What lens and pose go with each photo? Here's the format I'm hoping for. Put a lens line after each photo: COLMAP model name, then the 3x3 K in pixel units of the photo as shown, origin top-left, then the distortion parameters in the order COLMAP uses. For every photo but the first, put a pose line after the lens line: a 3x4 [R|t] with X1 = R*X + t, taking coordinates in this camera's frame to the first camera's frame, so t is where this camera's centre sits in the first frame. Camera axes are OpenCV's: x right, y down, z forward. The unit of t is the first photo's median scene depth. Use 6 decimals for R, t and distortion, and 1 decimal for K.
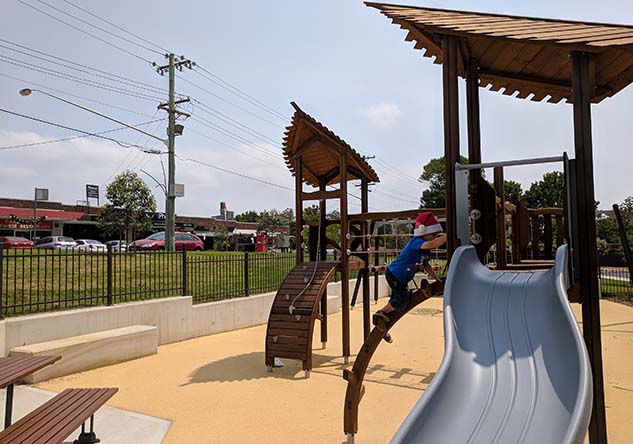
lens RADIAL K [[542.0, 0, 316.5], [0, 542.0, 222.0], [0, 0, 1]] dist [-0.000416, -0.000314]
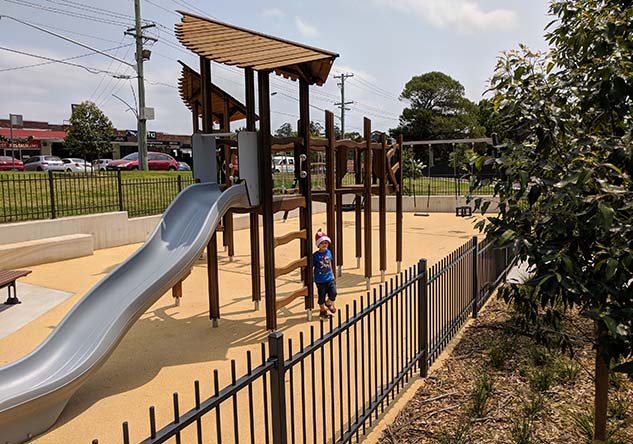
lens RADIAL K [[537.7, 0, 316.5], [0, 537.7, 222.0], [0, 0, 1]] dist [0.003440, 0.006217]
pose [[0.999998, -0.002109, -0.000267, 0.076687], [0.002125, 0.987776, 0.155863, -0.011591], [-0.000065, -0.155863, 0.987779, -0.084746]]
